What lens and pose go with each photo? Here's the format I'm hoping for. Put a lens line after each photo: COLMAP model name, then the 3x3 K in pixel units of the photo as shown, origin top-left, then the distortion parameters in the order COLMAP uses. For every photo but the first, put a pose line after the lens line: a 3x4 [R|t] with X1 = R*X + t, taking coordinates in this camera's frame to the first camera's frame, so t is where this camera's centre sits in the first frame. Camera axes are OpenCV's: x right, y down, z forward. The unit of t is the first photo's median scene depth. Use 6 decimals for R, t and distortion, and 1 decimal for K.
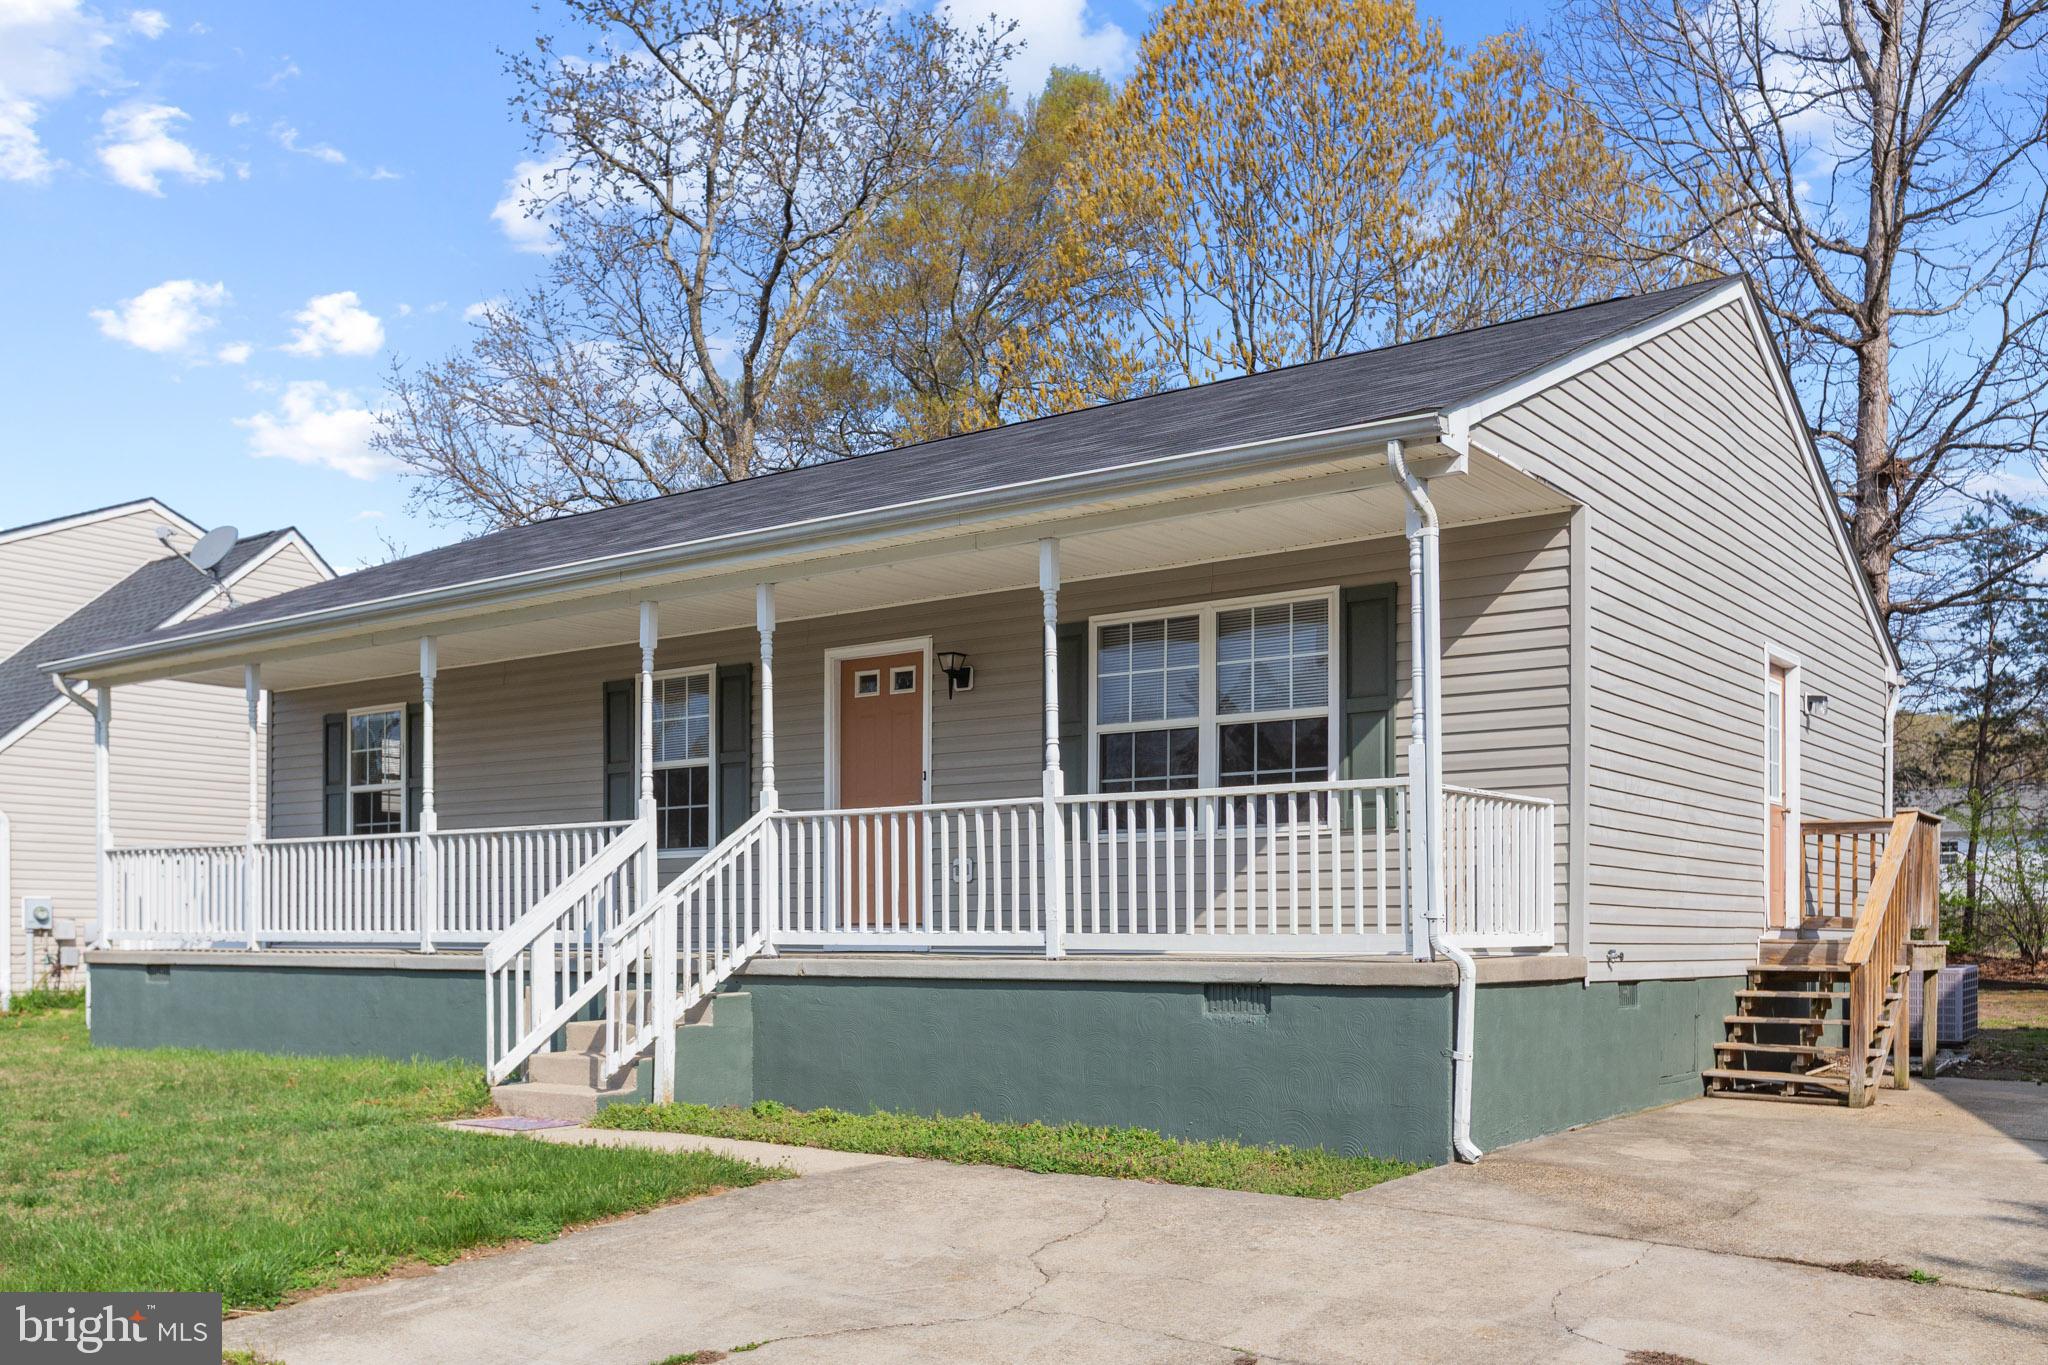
lens RADIAL K [[1806.7, 0, 1023.7], [0, 1806.7, 711.0], [0, 0, 1]] dist [0.006011, -0.000674]
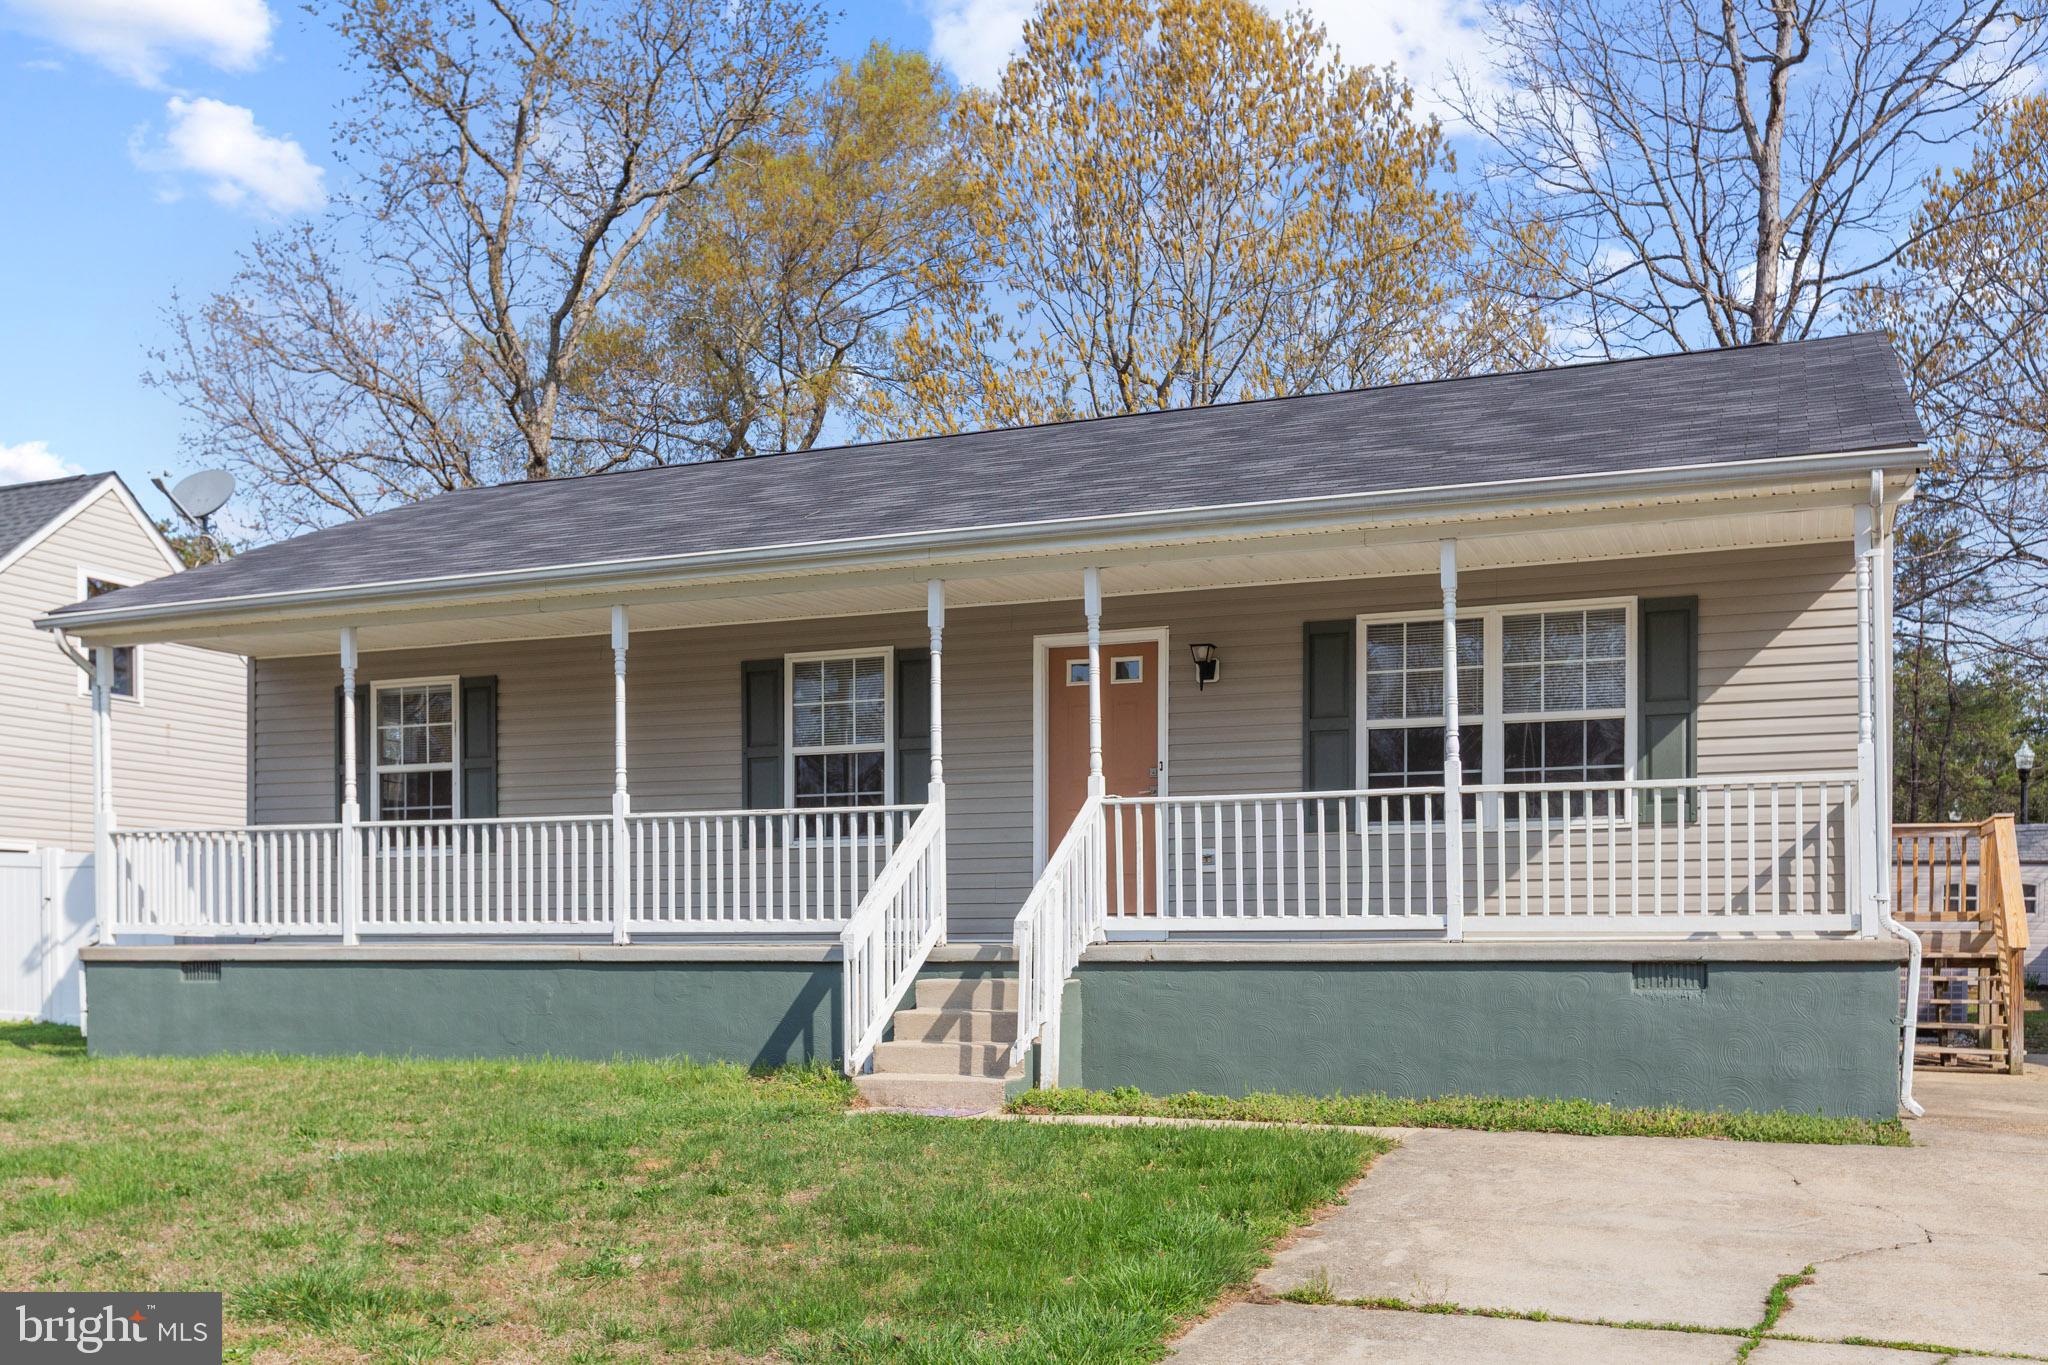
lens RADIAL K [[1925.5, 0, 1024.0], [0, 1925.5, 682.5], [0, 0, 1]] dist [0.013264, 0.006004]
pose [[0.968933, 0.035417, 0.244775, -0.437091], [-0.030286, 0.999236, -0.024694, 0.020256], [-0.245463, 0.016514, 0.969265, -0.016601]]
